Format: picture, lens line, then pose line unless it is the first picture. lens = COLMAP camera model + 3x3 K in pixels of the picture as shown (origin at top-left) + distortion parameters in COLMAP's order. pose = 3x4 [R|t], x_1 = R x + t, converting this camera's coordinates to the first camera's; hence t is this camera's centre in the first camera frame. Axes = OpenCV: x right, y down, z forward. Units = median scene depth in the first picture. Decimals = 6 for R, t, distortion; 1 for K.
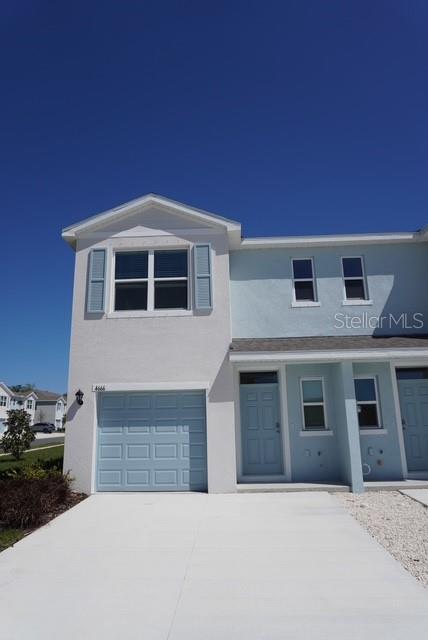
lens RADIAL K [[428.1, 0, 210.4], [0, 428.1, 323.5], [0, 0, 1]] dist [-0.047474, 0.034166]
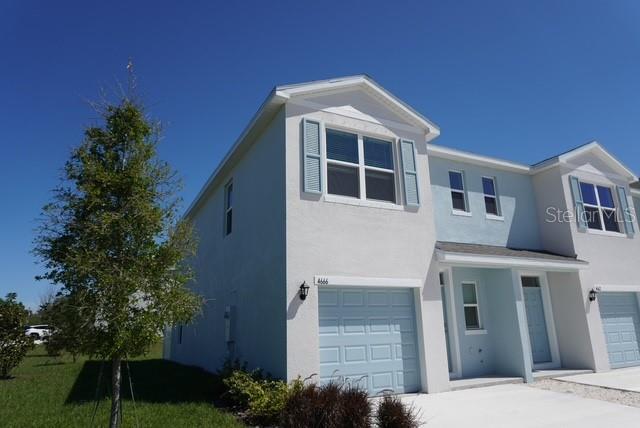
lens RADIAL K [[428.1, 0, 297.8], [0, 428.1, 218.0], [0, 0, 1]] dist [-0.047474, 0.034166]
pose [[0.874472, 0.120125, 0.469966, -0.693477], [-0.109560, 0.992728, -0.049885, 0.070678], [-0.472541, -0.007866, 0.881274, 0.253640]]
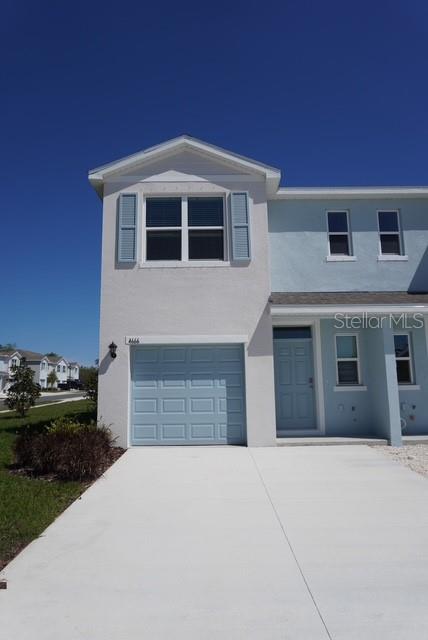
lens RADIAL K [[428.1, 0, 204.0], [0, 428.1, 323.9], [0, 0, 1]] dist [-0.047474, 0.034166]
pose [[0.998811, 0.013291, 0.046898, -0.140600], [-0.017310, 0.996113, 0.086361, 0.026675], [-0.045568, -0.087071, 0.995159, 0.036053]]
